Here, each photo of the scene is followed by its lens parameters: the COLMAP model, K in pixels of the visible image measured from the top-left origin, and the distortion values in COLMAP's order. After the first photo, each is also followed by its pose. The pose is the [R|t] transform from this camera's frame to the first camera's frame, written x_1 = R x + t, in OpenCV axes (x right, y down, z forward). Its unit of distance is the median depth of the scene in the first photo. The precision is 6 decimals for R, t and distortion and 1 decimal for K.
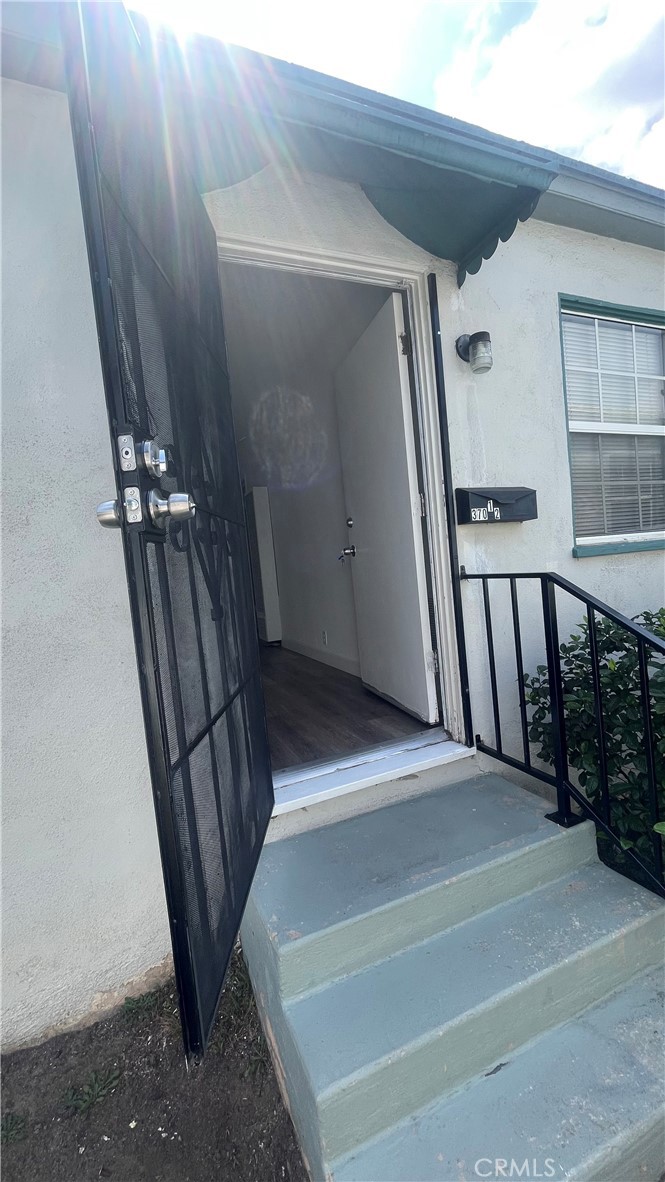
lens RADIAL K [[474.8, 0, 337.0], [0, 474.8, 586.1], [0, 0, 1]] dist [-0.006539, 0.000692]
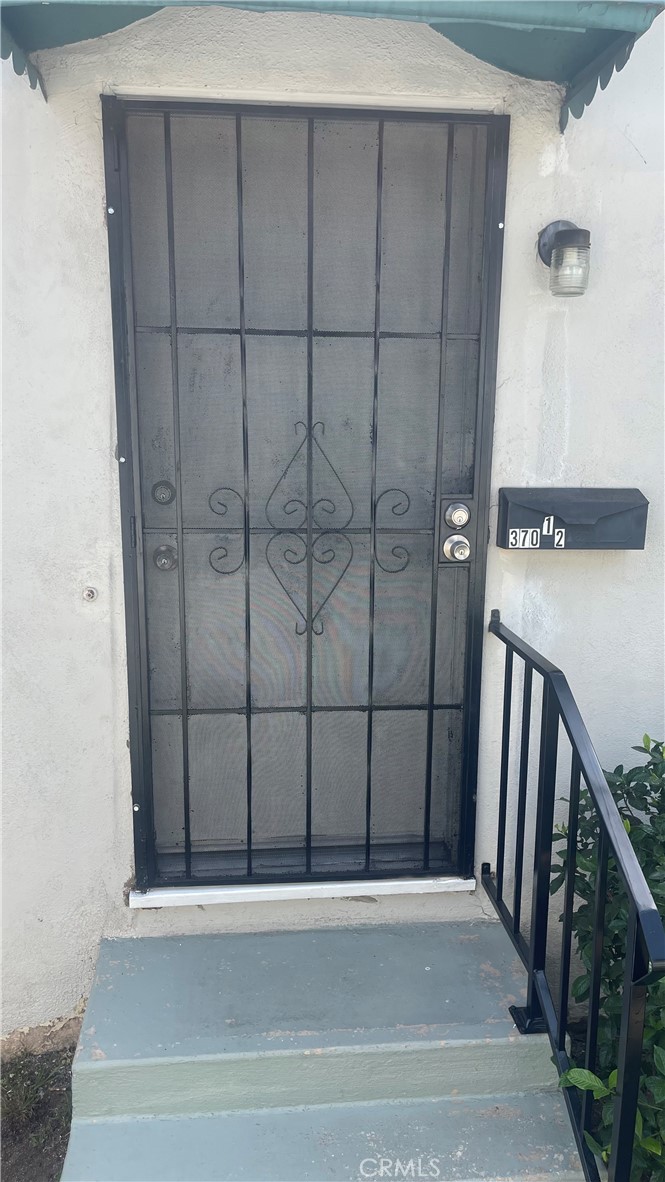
lens RADIAL K [[879.6, 0, 326.0], [0, 879.6, 599.3], [0, 0, 1]] dist [0.028922, -0.006911]
pose [[0.950418, 0.158999, -0.267256, 0.398458], [-0.111108, 0.976303, 0.185707, -0.274924], [0.290450, -0.146805, 0.945562, -0.185780]]
